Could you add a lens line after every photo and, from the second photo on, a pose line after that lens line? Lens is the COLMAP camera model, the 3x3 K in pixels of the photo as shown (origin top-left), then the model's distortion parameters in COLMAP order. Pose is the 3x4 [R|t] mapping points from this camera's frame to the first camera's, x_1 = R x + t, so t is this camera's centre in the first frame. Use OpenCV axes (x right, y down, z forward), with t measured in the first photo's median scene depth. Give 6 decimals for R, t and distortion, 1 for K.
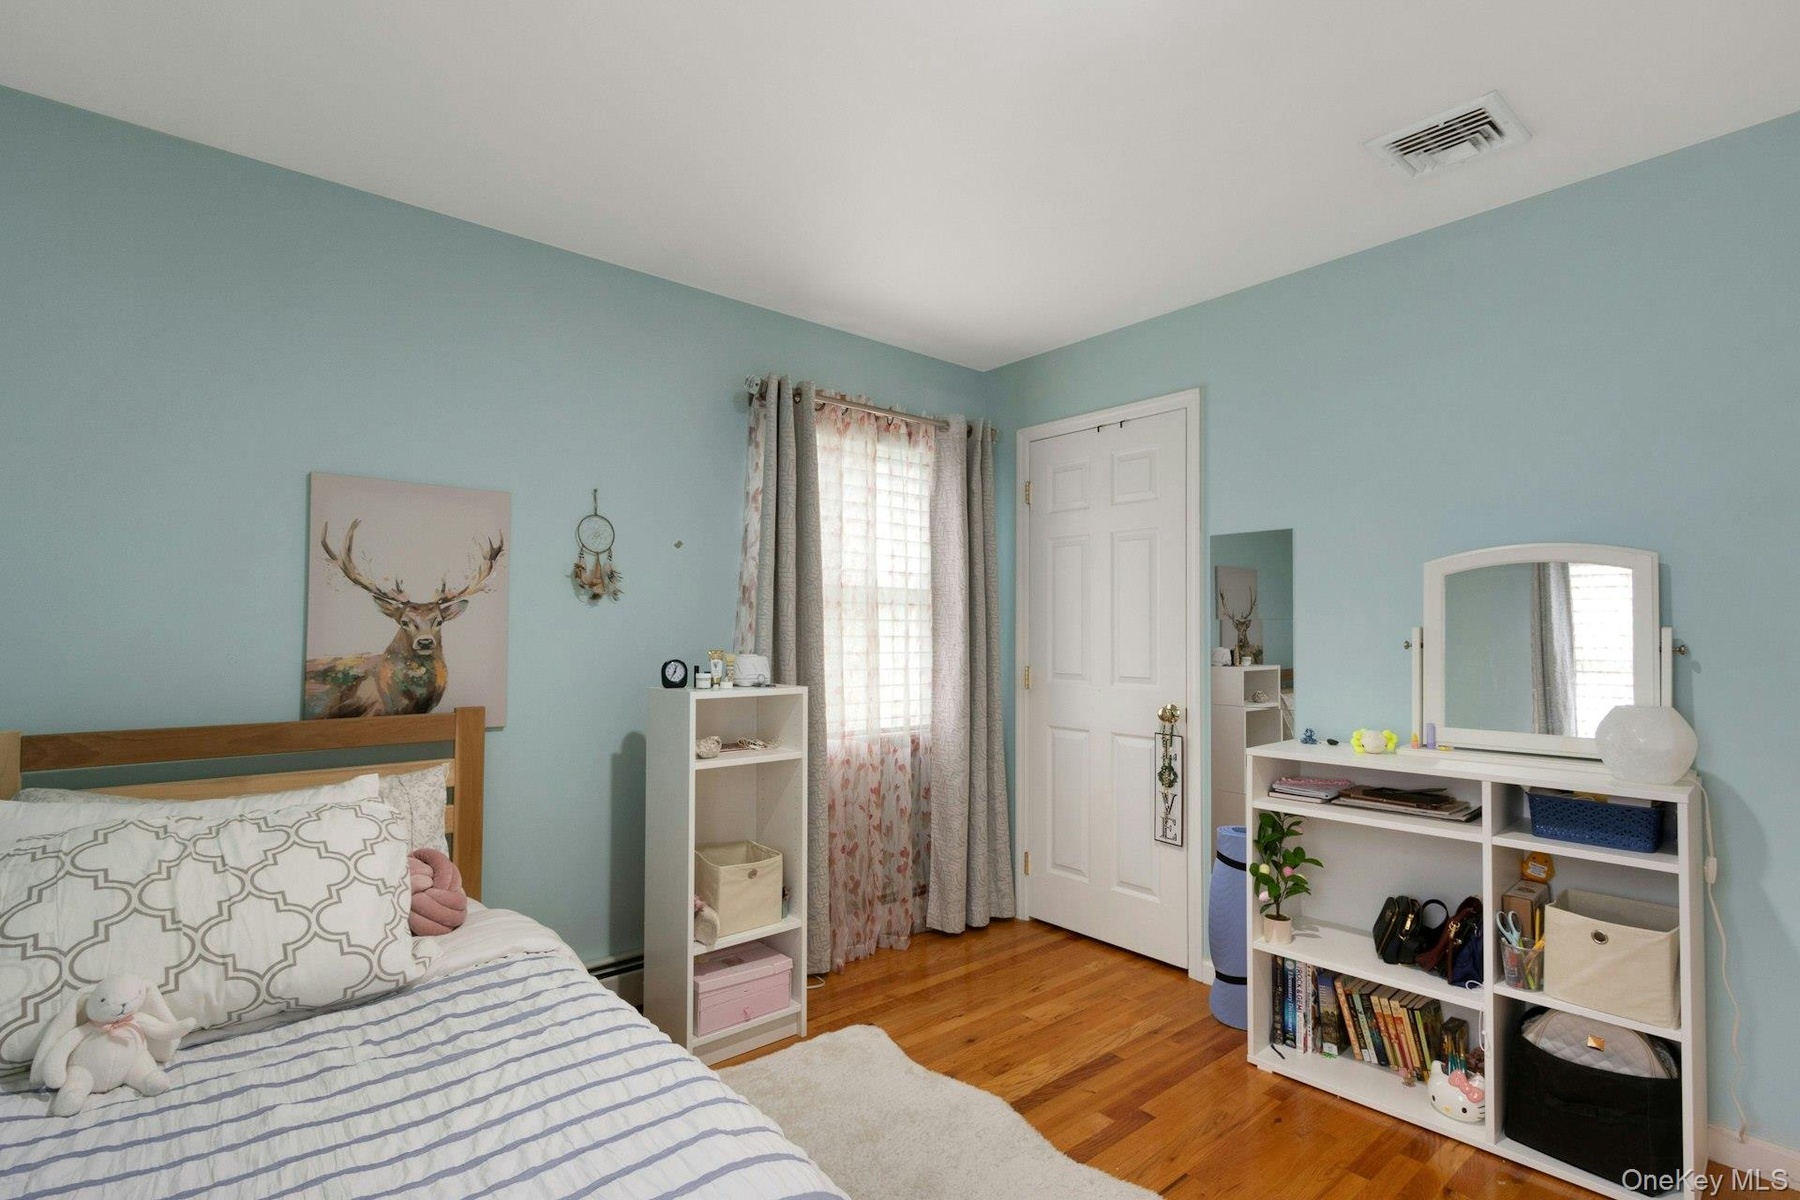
lens RADIAL K [[817.6, 0, 907.2], [0, 817.6, 600.0], [0, 0, 1]] dist [-0.002476, -0.000223]
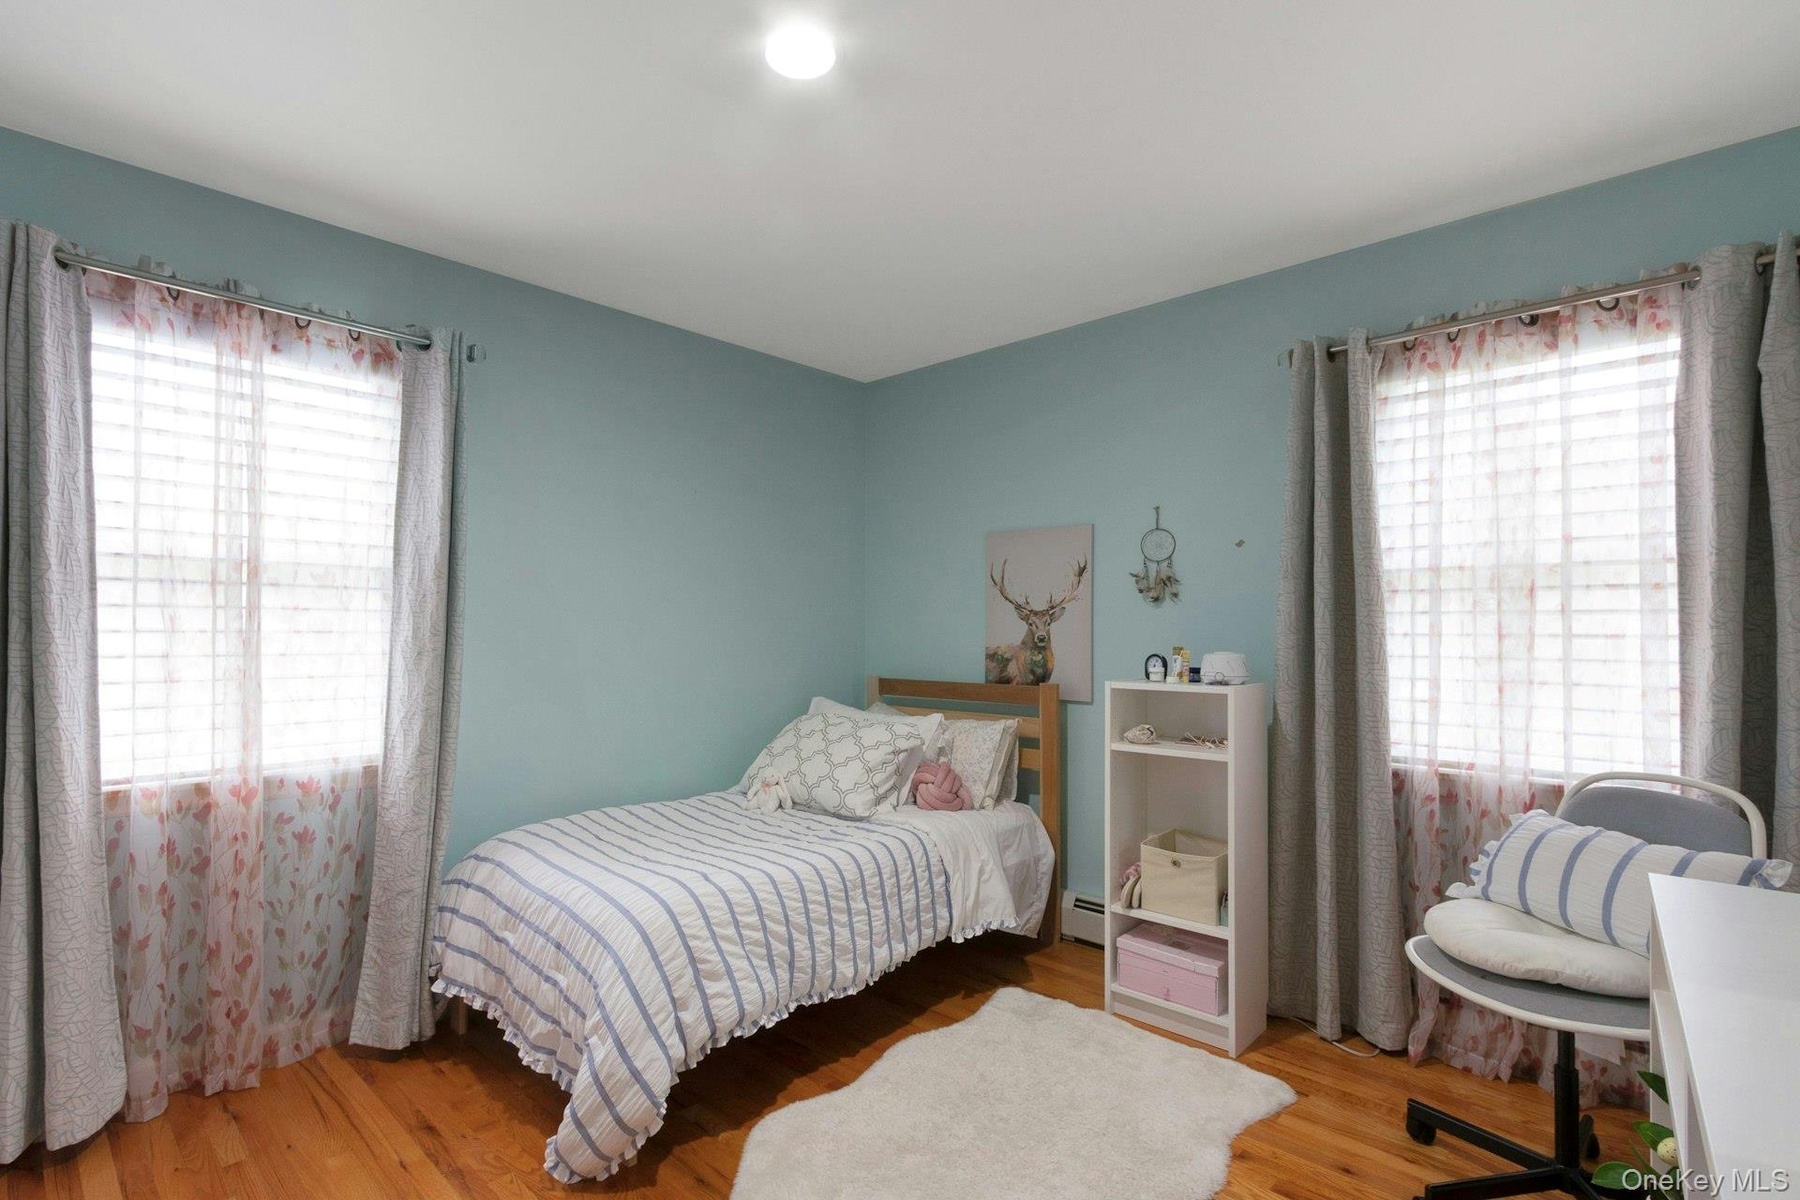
lens RADIAL K [[852.5, 0, 915.1], [0, 852.5, 615.1], [0, 0, 1]] dist [0.000078, -0.000198]
pose [[0.149075, -0.022439, -0.988571, 0.878797], [0.037820, 0.999140, -0.016976, 0.029387], [0.988102, -0.034858, 0.149795, 0.553991]]
